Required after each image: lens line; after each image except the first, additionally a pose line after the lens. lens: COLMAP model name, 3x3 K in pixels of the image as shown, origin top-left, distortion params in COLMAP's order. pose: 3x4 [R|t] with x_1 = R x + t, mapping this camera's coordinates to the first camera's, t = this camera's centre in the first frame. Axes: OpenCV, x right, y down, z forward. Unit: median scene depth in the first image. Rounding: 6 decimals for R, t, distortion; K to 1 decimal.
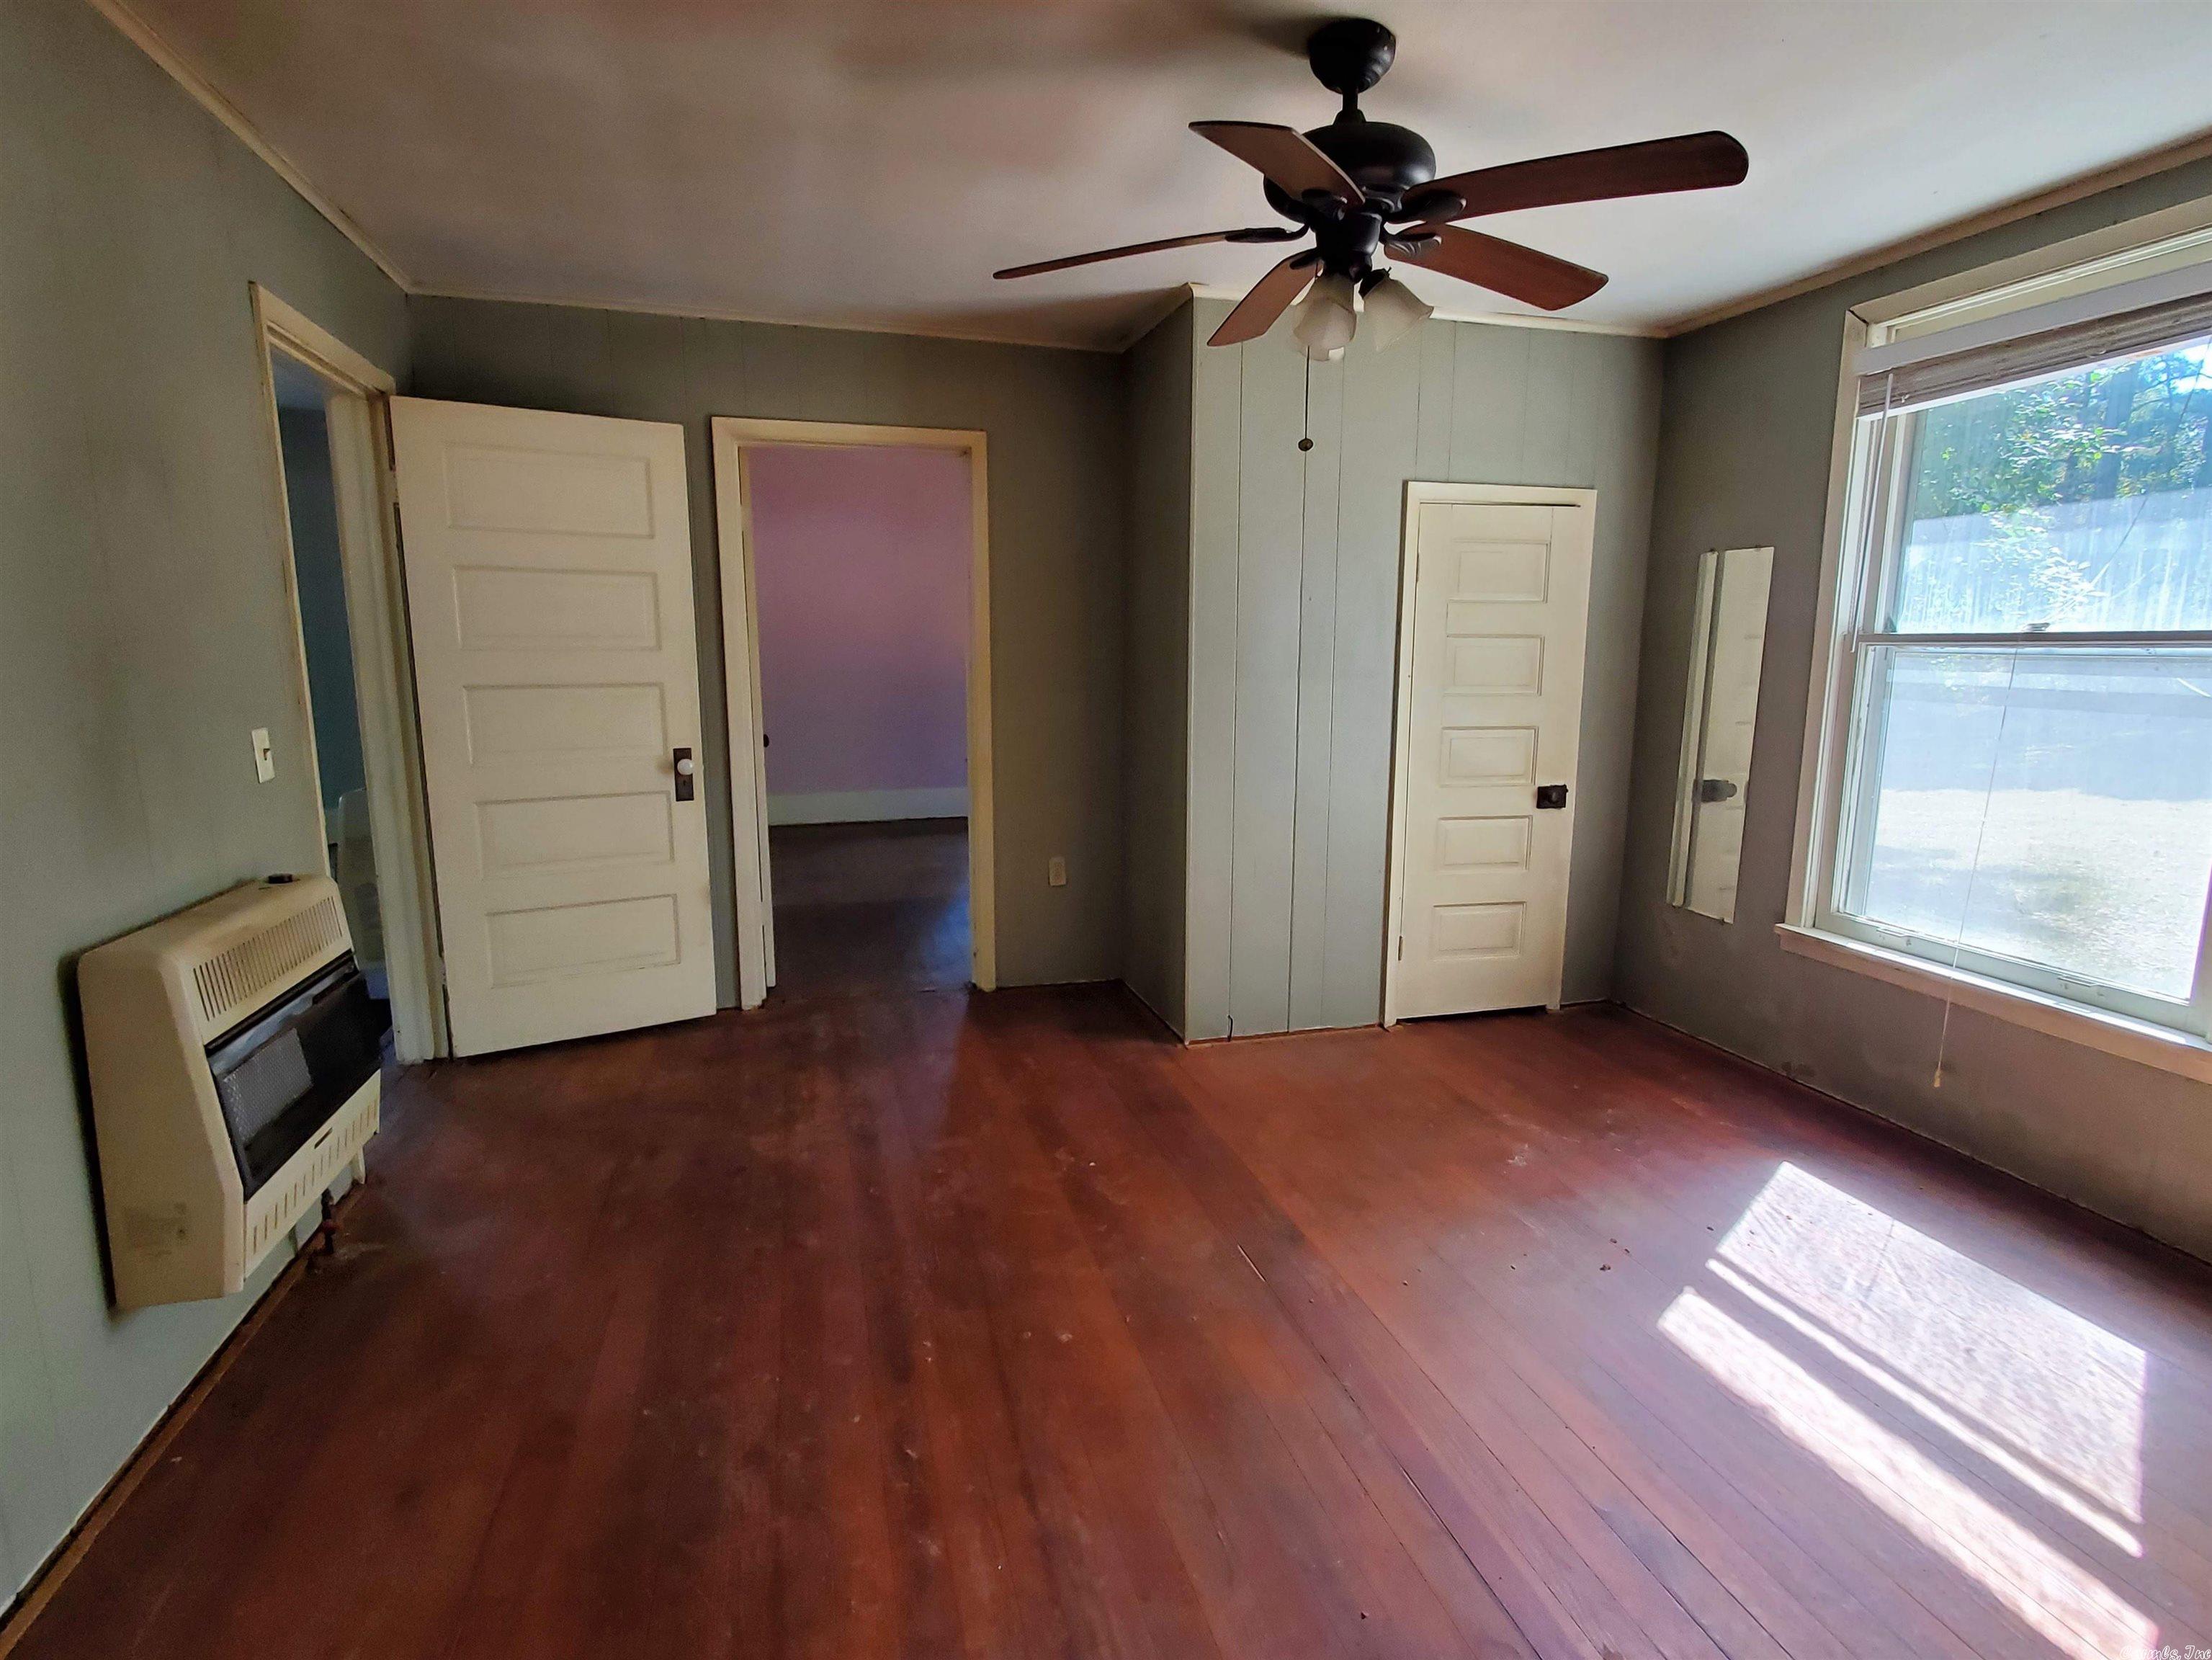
lens RADIAL K [[1111.3, 0, 1104.6], [0, 1111.3, 834.6], [0, 0, 1]] dist [0.001647, 0.000039]
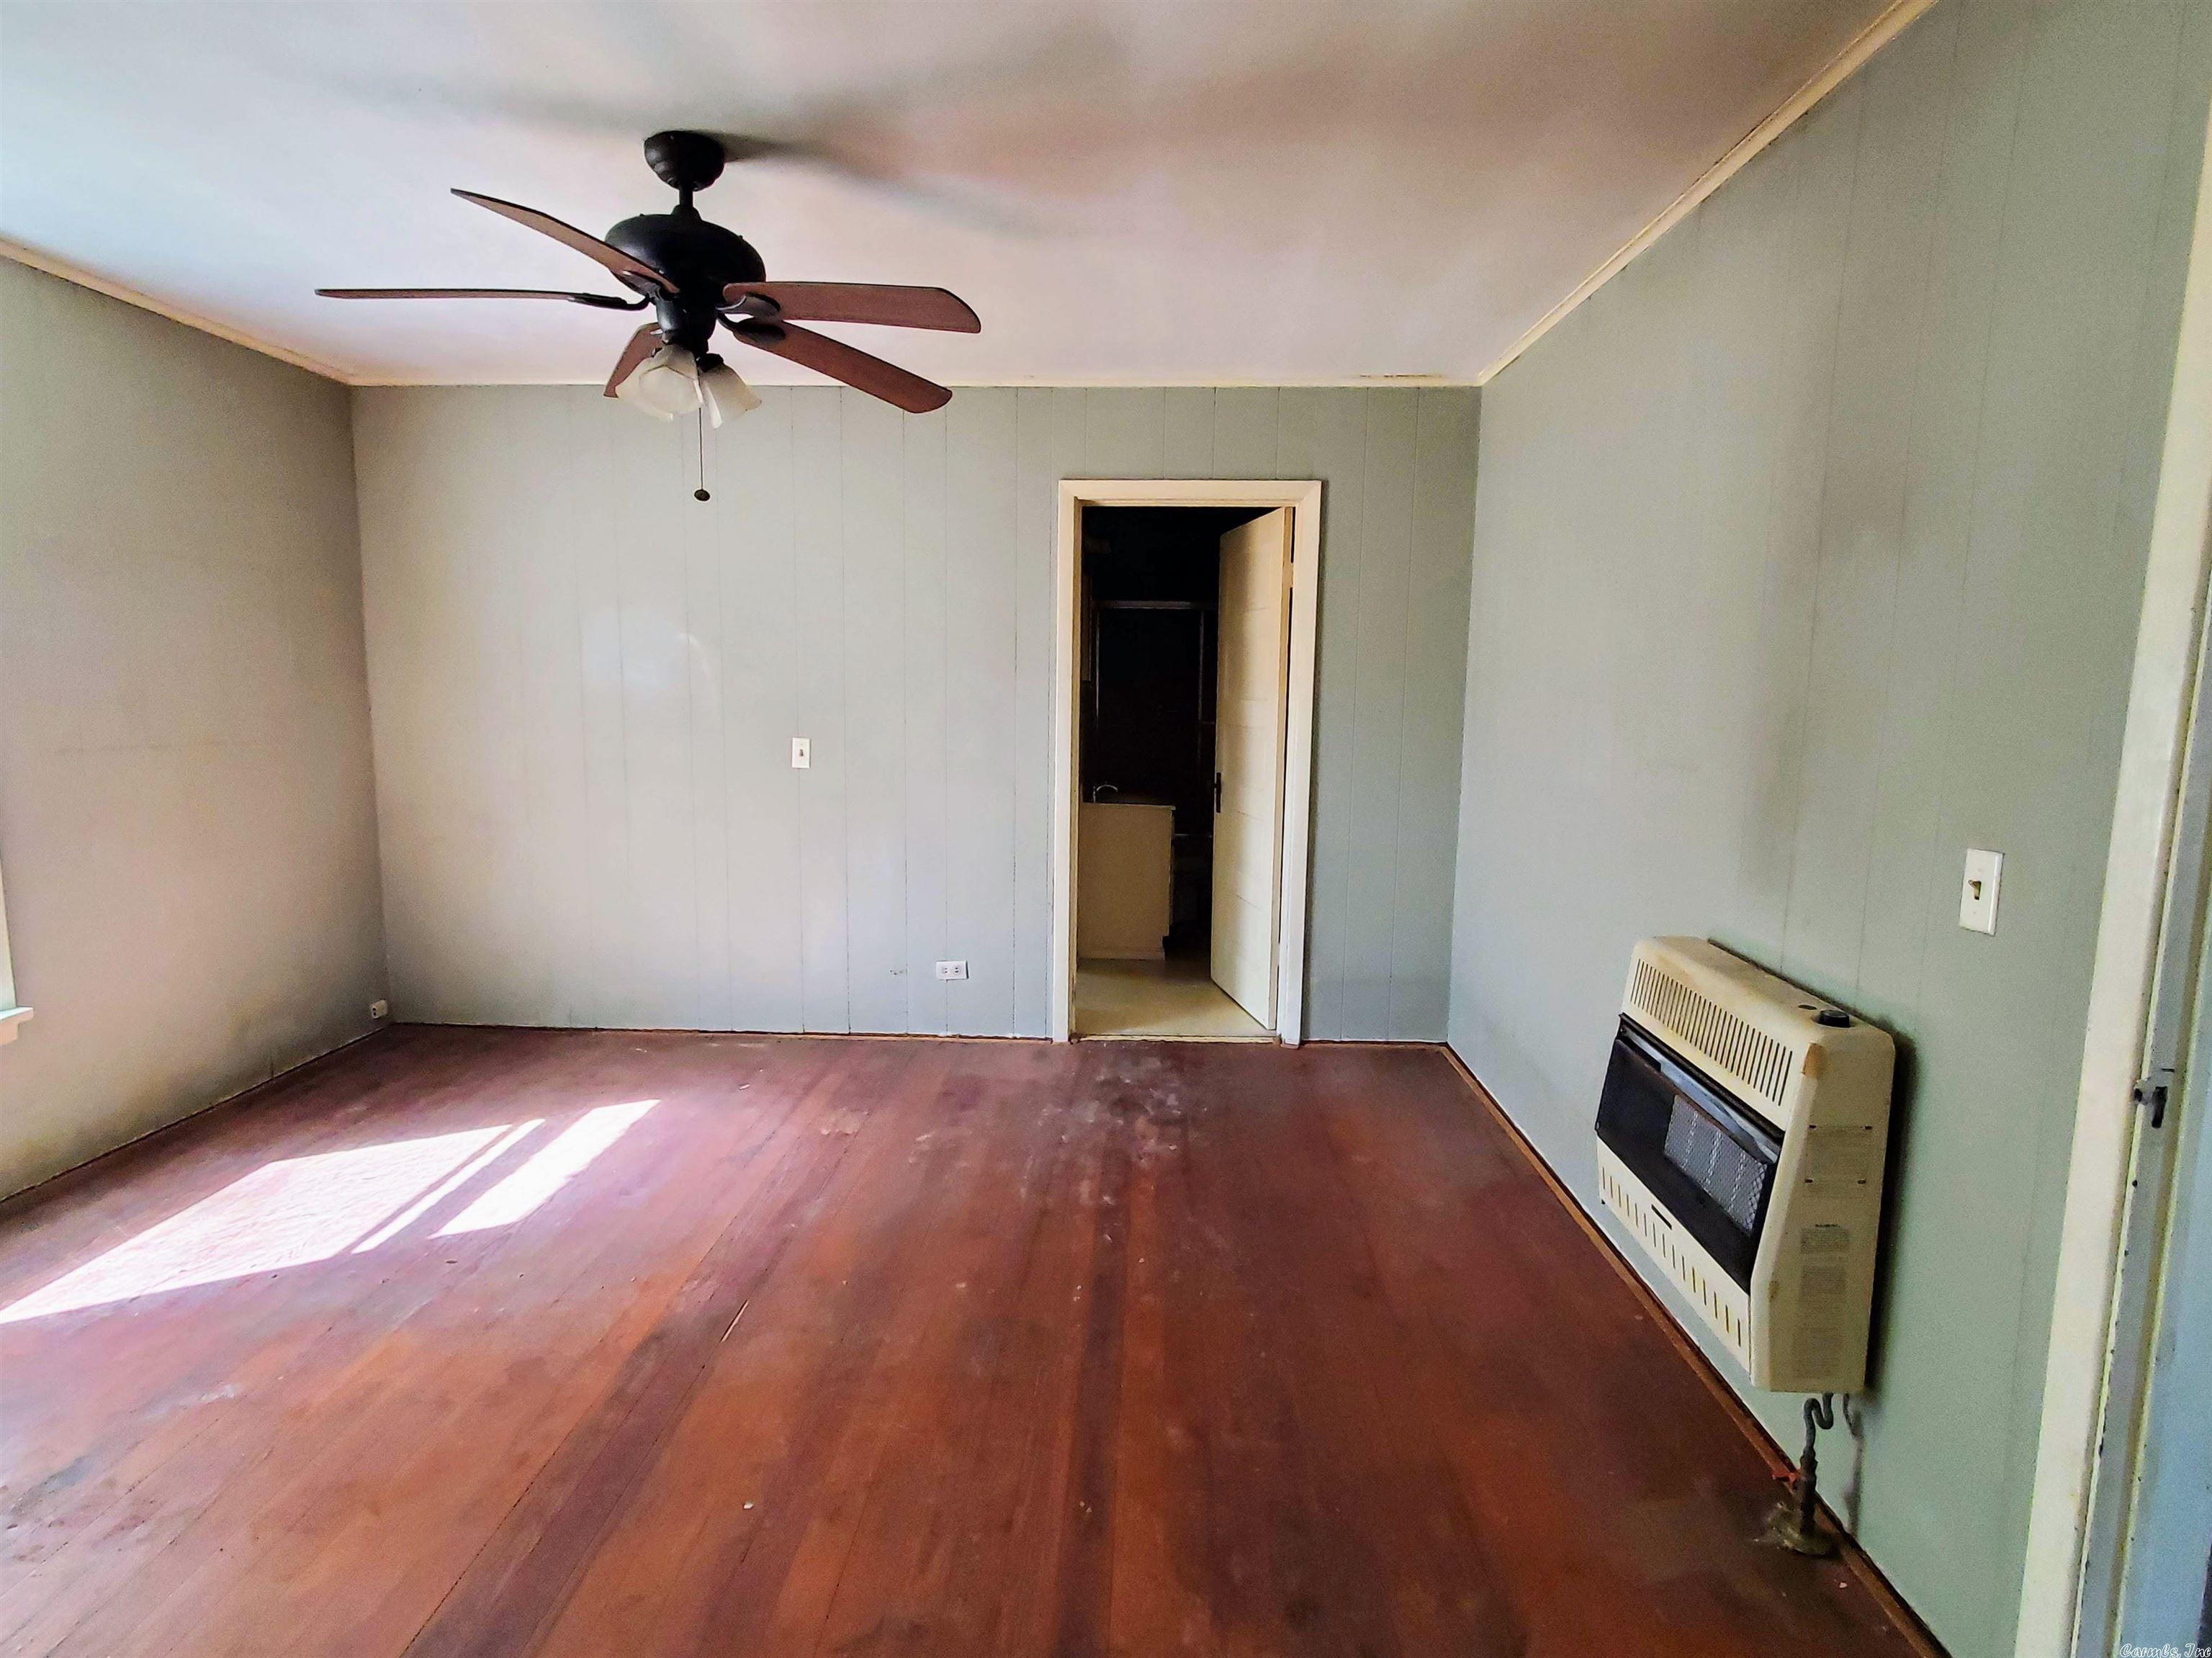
lens RADIAL K [[1119.1, 0, 1106.0], [0, 1119.1, 829.0], [0, 0, 1]] dist [-0.002069, 0.000620]
pose [[-0.951290, -0.061908, 0.302018, -0.502610], [0.031306, 0.955170, 0.294399, -0.341164], [-0.306704, 0.289514, -0.906705, 1.881469]]
